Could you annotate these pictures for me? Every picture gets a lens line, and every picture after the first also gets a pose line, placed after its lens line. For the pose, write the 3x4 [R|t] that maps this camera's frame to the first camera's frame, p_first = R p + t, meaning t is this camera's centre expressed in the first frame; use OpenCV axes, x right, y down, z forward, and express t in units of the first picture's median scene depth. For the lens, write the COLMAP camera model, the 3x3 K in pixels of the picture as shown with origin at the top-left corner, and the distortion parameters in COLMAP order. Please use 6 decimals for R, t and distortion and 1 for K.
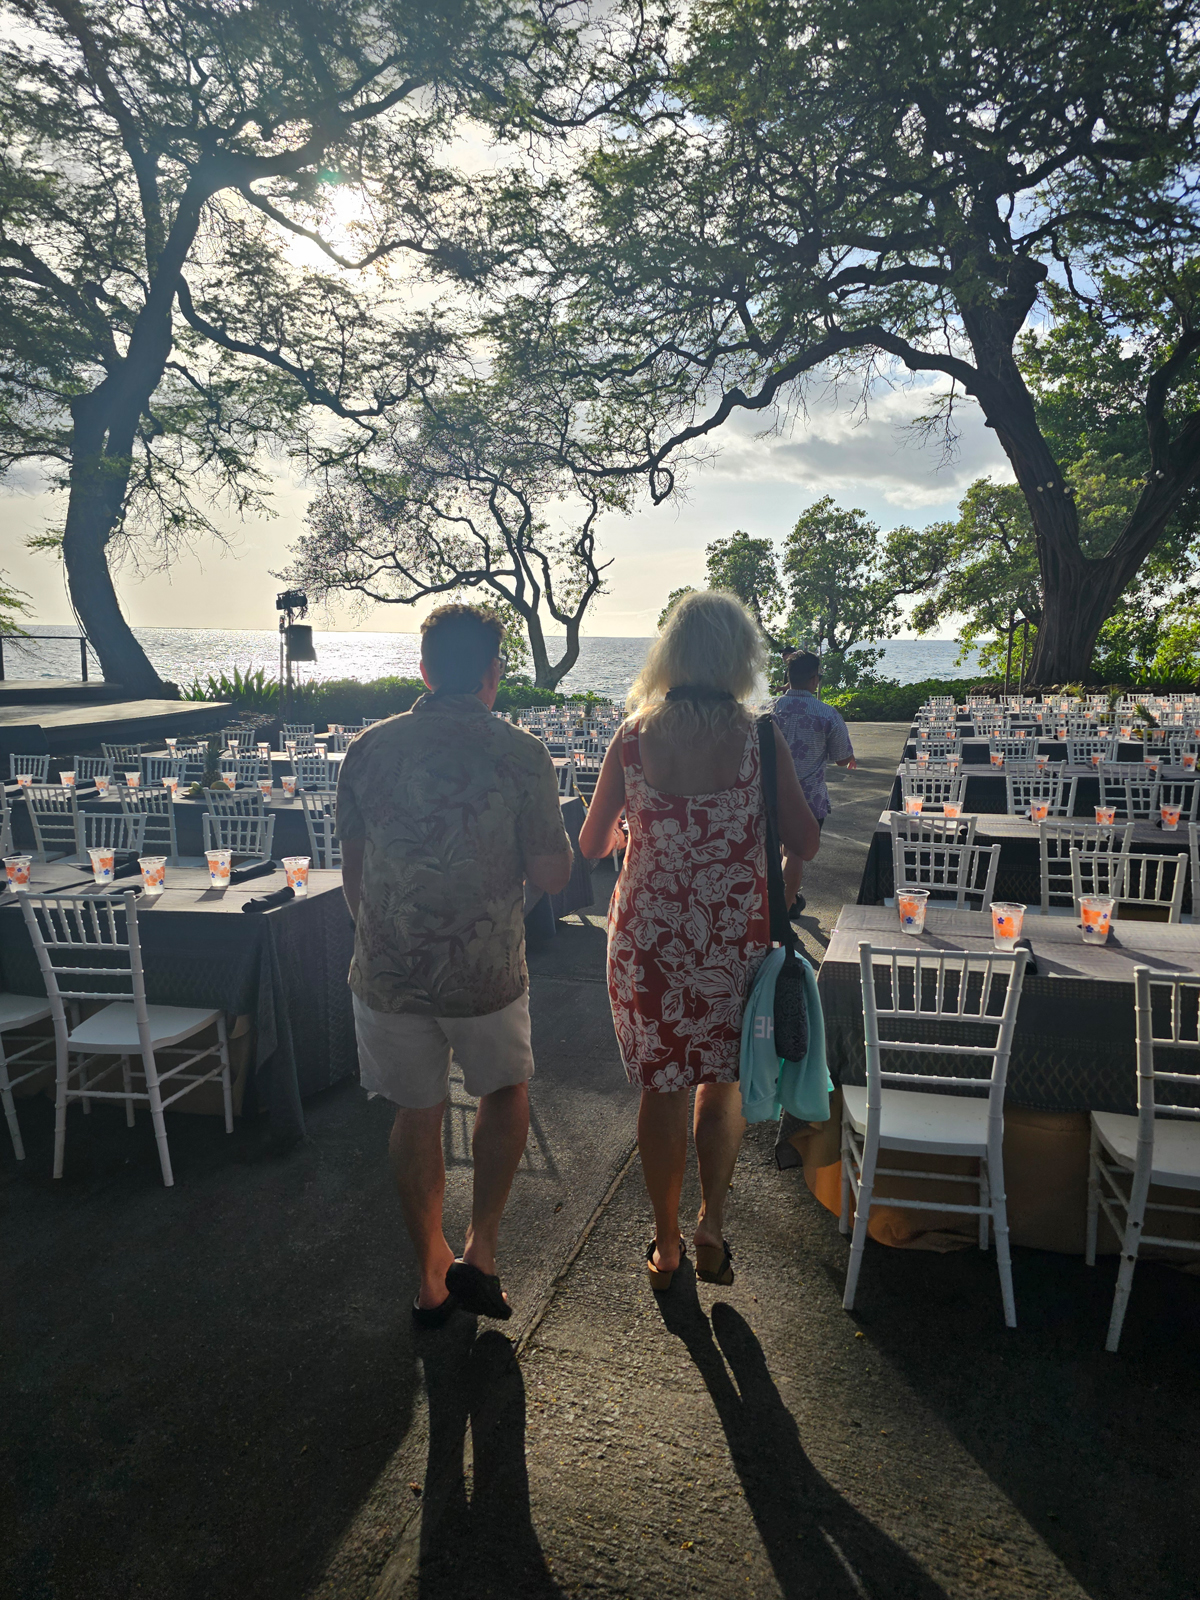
lens RADIAL K [[1076.6, 0, 600.0], [0, 1076.6, 800.0], [0, 0, 1]] dist [-0.024893, -0.004804]
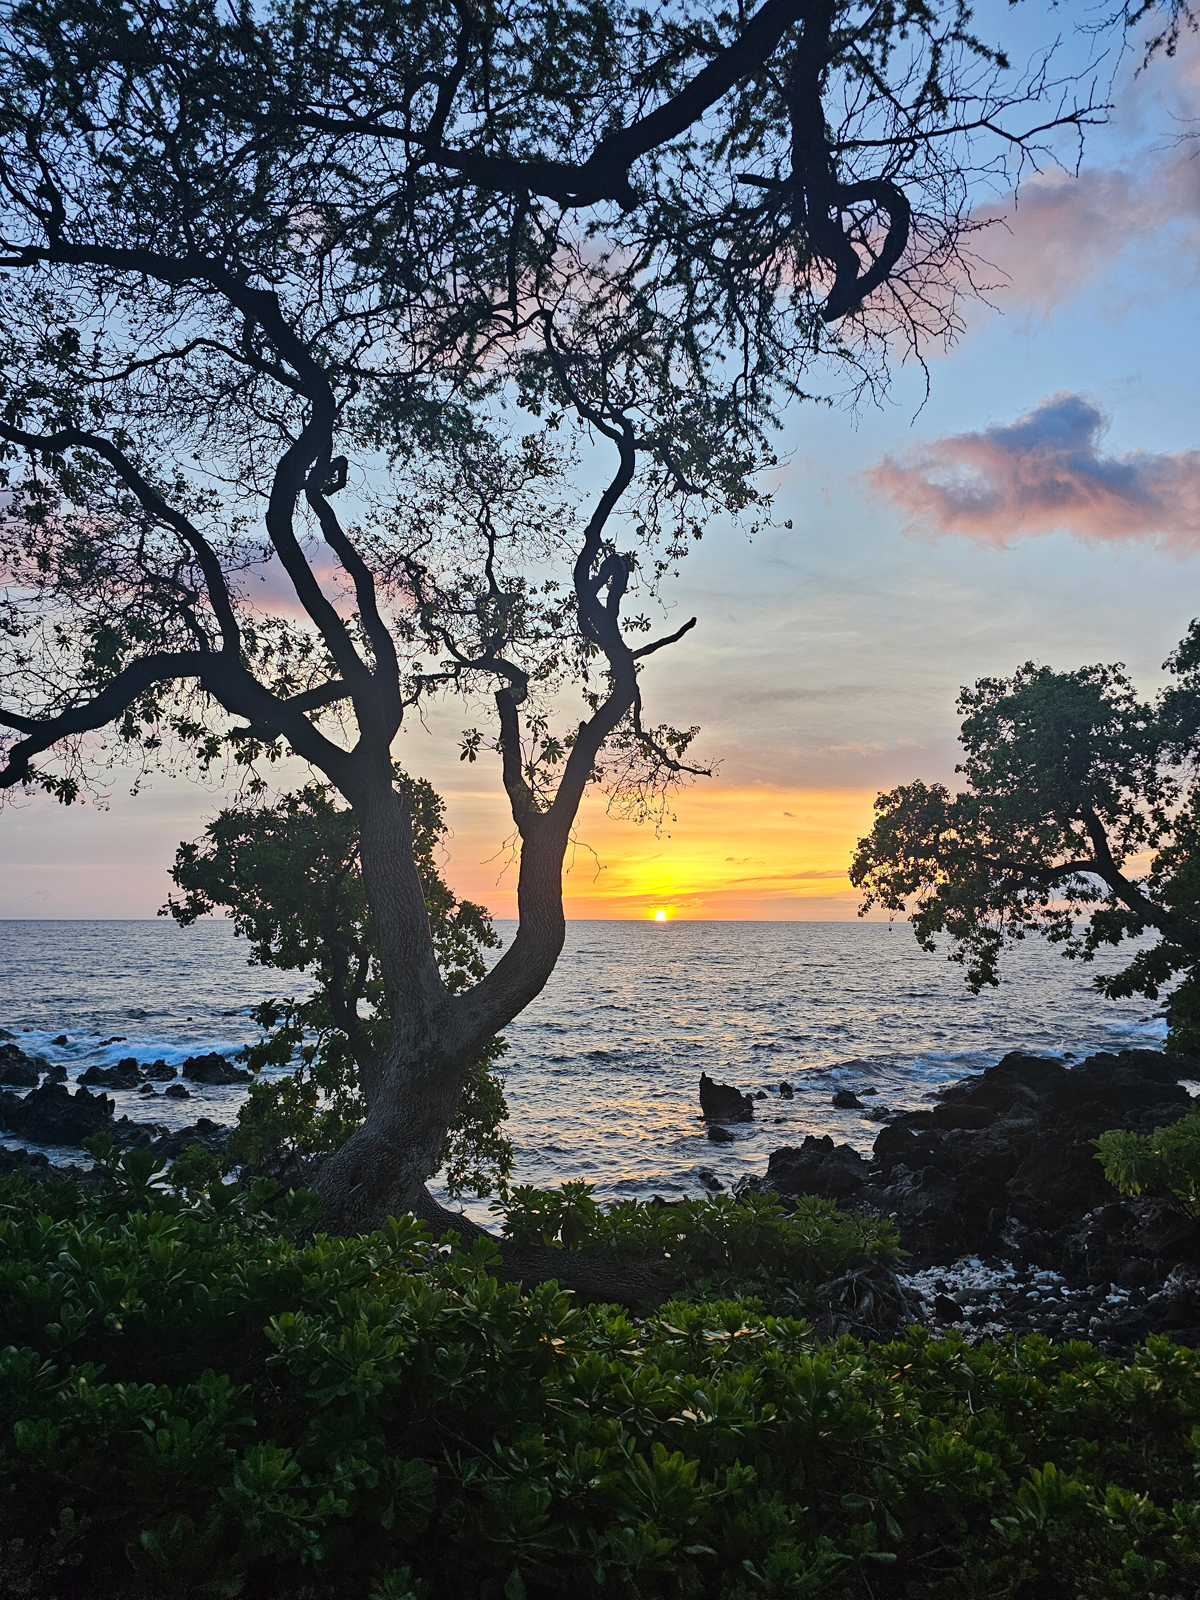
lens RADIAL K [[1094.5, 0, 600.0], [0, 1094.5, 800.0], [0, 0, 1]] dist [0.080113, -0.086858]
pose [[0.986740, -0.026157, -0.160188, 0.027748], [-0.014377, 0.968966, -0.246777, -0.086280], [0.161672, 0.245808, 0.955741, 0.588136]]
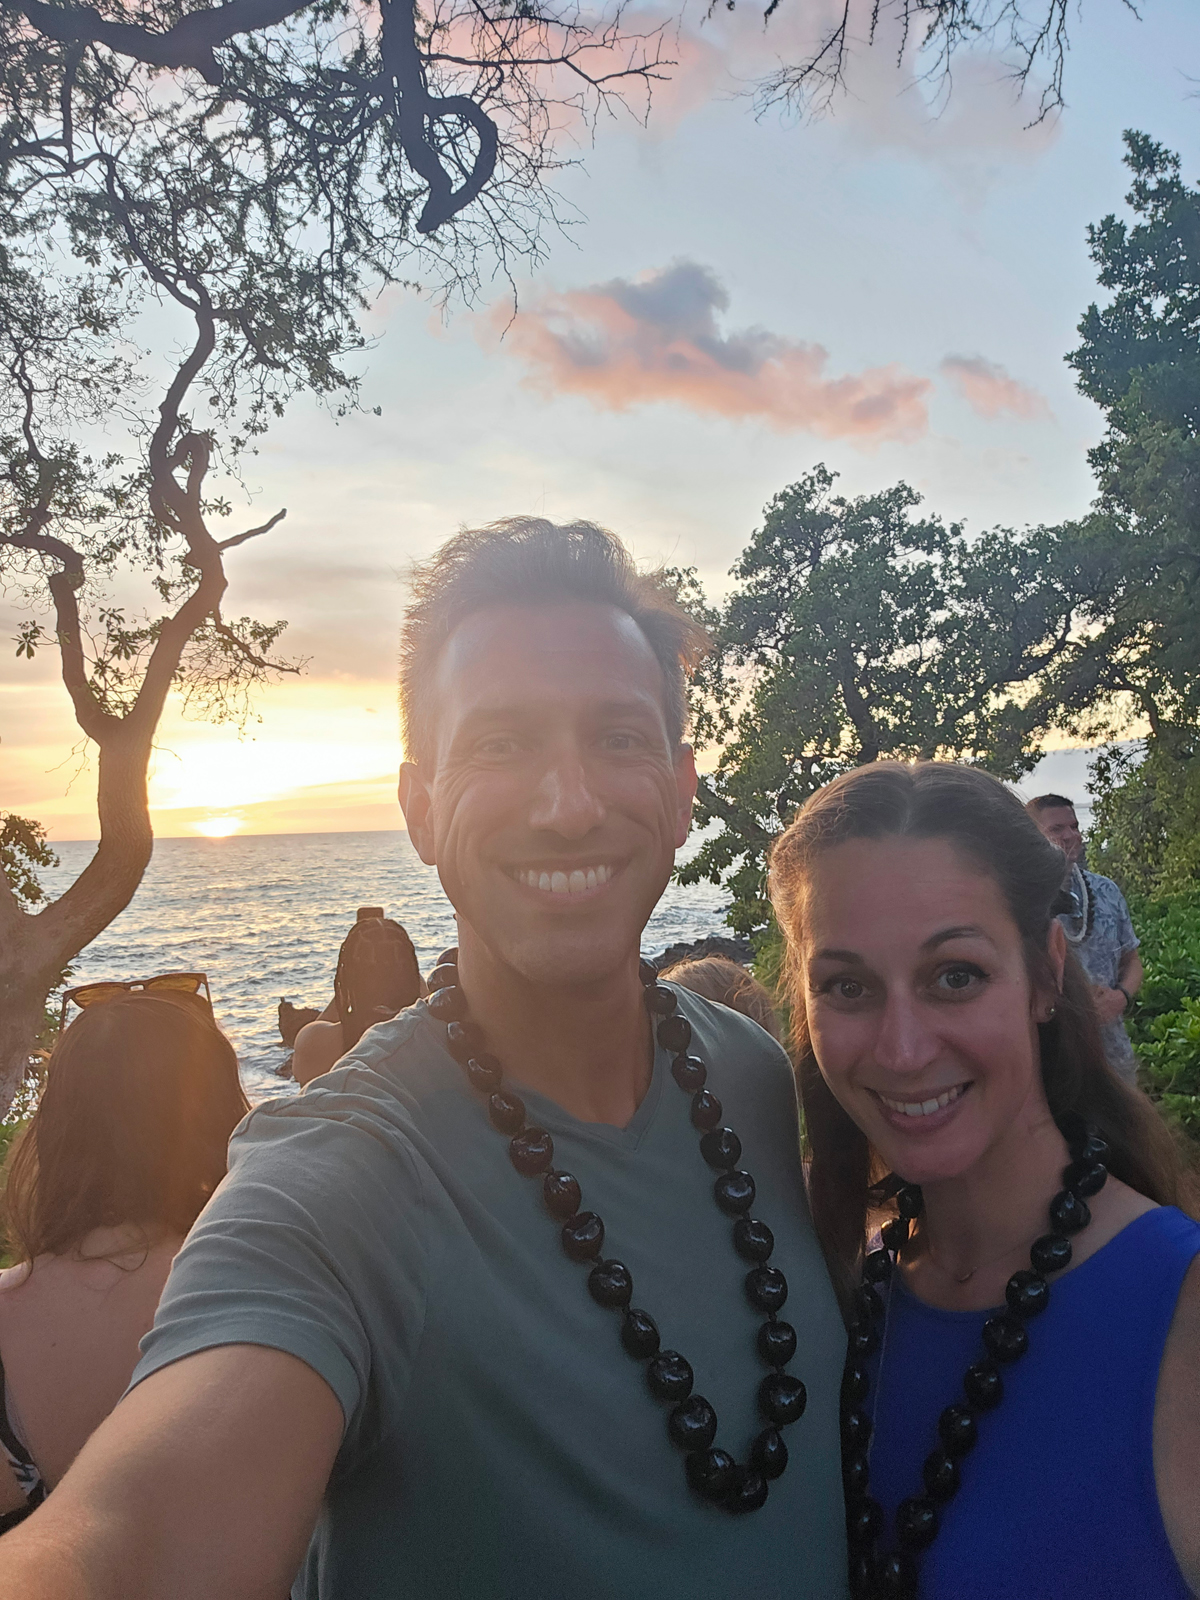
lens RADIAL K [[1209.8, 0, 600.0], [0, 1209.8, 800.0], [0, 0, 1]] dist [0.003521, -0.001037]
pose [[0.980645, -0.040600, 0.191539, 0.024474], [0.070781, 0.985615, -0.153469, -0.081279], [-0.182553, 0.164056, 0.969412, 0.564847]]
